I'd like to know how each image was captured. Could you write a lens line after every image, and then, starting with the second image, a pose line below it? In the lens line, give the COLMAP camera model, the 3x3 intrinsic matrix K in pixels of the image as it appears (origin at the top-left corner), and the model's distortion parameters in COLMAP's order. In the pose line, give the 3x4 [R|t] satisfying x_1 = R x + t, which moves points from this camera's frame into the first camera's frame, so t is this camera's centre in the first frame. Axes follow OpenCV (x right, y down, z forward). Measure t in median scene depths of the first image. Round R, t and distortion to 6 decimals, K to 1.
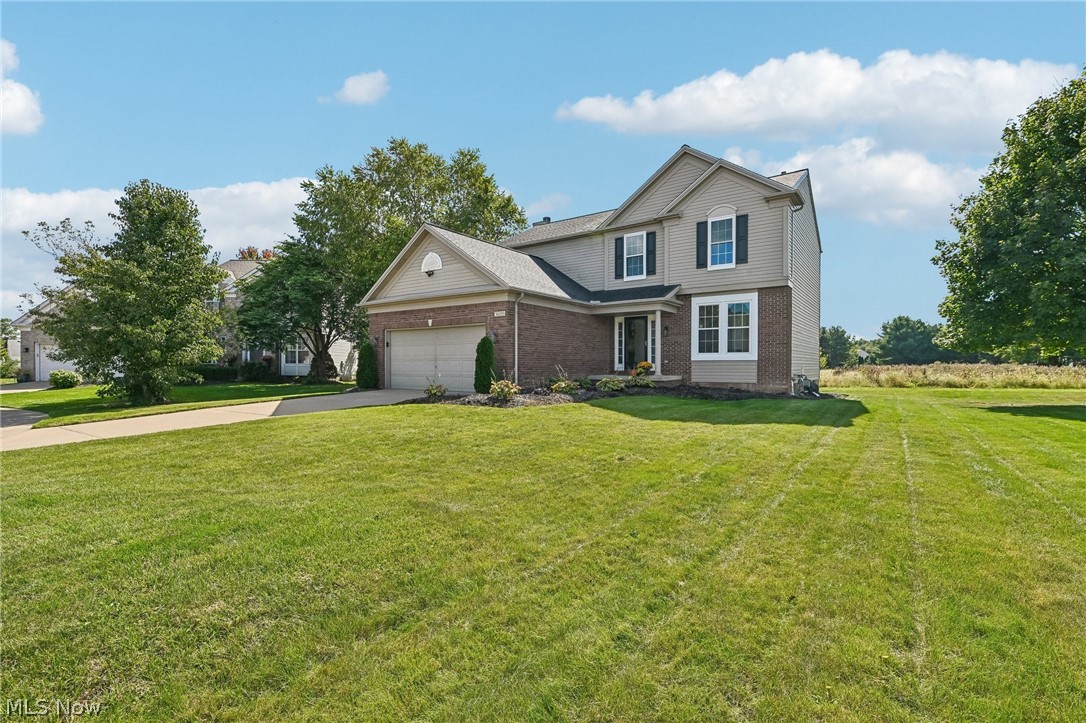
lens RADIAL K [[492.9, 0, 542.6], [0, 492.9, 367.2], [0, 0, 1]] dist [-0.000965, -0.000753]
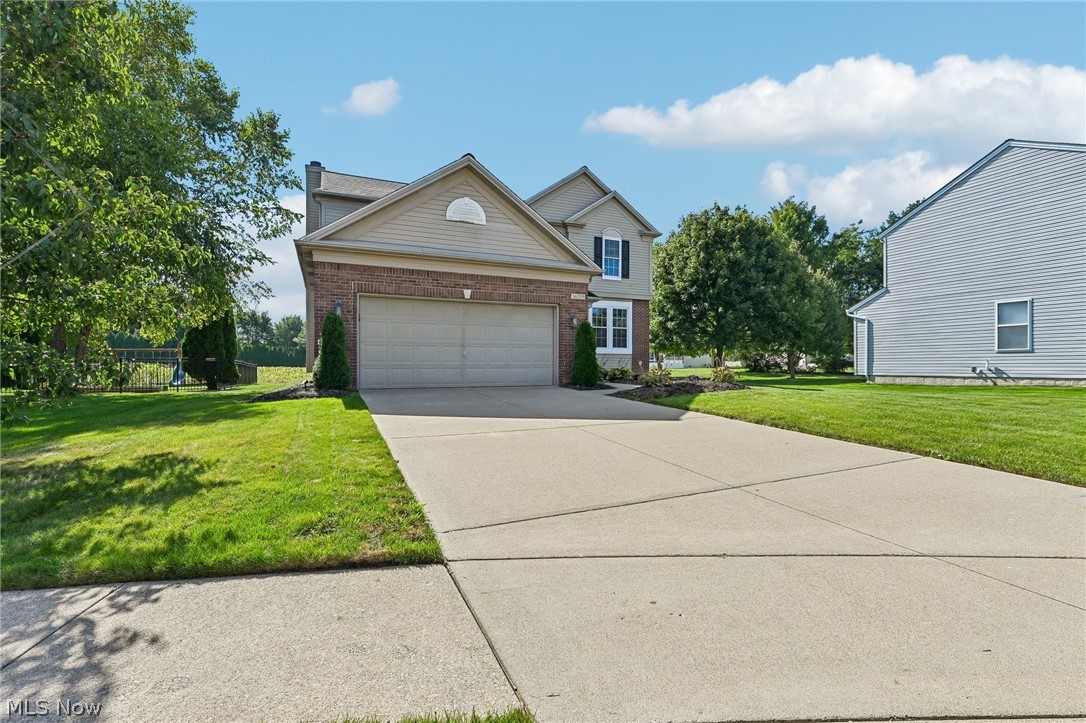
lens RADIAL K [[492.9, 0, 542.6], [0, 492.9, 367.2], [0, 0, 1]] dist [-0.000965, -0.000753]
pose [[0.503574, -0.003301, 0.863946, -0.799428], [0.002295, 0.999994, 0.002483, 0.016731], [-0.863949, 0.000732, 0.503579, 0.533440]]
